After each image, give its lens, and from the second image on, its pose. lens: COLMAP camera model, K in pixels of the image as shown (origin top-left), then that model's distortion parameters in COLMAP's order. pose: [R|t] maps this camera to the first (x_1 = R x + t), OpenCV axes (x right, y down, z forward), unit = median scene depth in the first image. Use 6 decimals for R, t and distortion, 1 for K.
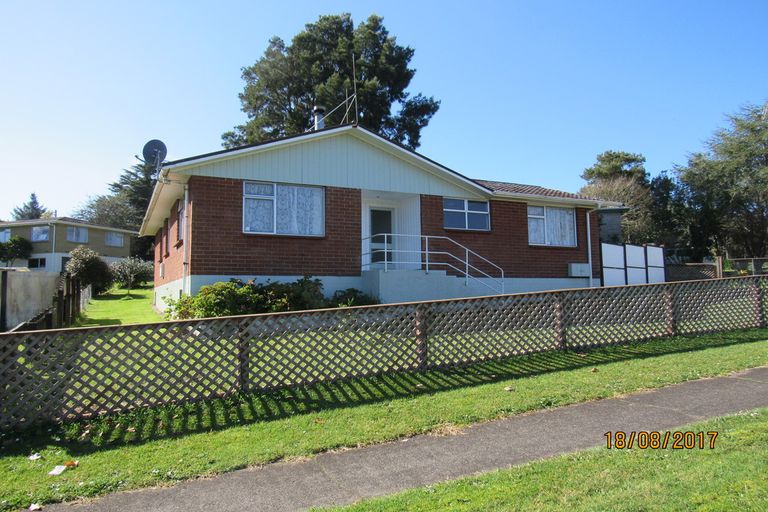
lens RADIAL K [[556.2, 0, 384.0], [0, 556.2, 256.0], [0, 0, 1]] dist [-0.079258, -0.000268]
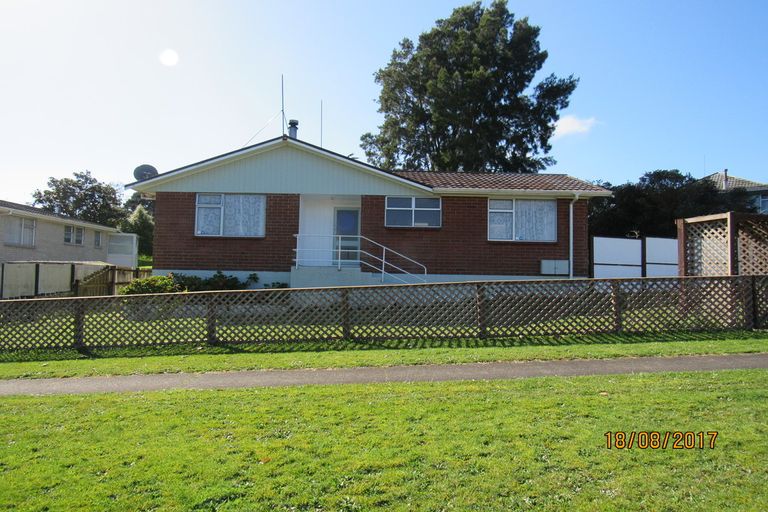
lens RADIAL K [[552.1, 0, 384.0], [0, 552.1, 256.0], [0, 0, 1]] dist [-0.005045, 0.001209]
pose [[0.902318, 0.001757, -0.431067, 0.514122], [0.007283, 0.999787, 0.019320, -0.013231], [0.431009, -0.020572, 0.902113, 0.053577]]
